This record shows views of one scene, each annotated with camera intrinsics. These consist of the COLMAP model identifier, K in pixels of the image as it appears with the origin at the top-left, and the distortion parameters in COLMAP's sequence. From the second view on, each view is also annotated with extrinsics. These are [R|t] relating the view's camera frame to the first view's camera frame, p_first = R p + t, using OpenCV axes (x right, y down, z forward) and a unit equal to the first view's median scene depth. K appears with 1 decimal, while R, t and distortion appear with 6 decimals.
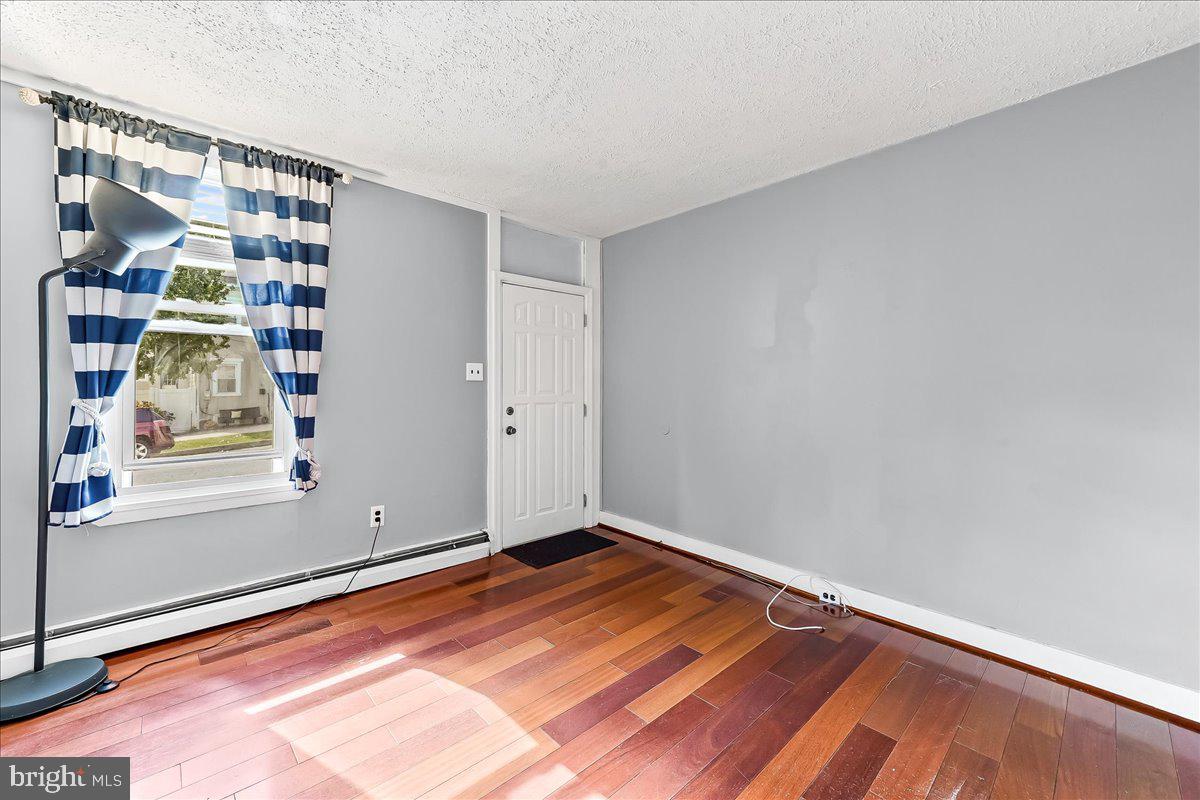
lens RADIAL K [[469.6, 0, 602.0], [0, 469.6, 384.2], [0, 0, 1]] dist [0.002009, 0.000407]
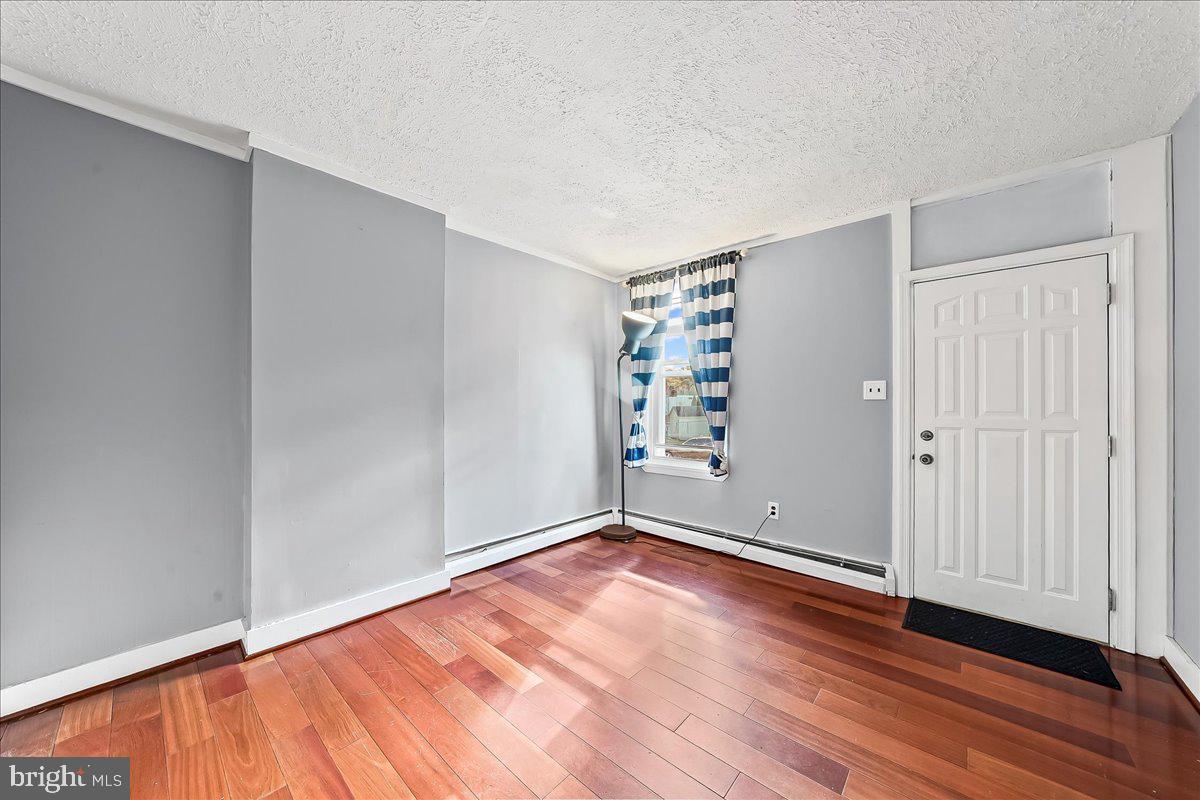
lens RADIAL K [[425.5, 0, 600.0], [0, 425.5, 400.0], [0, 0, 1]] dist [-0.001068, 0.000017]
pose [[0.107004, -0.012403, -0.994181, 0.650900], [0.005827, 0.999913, -0.011847, 0.000340], [0.994242, -0.004525, 0.107067, 0.468416]]
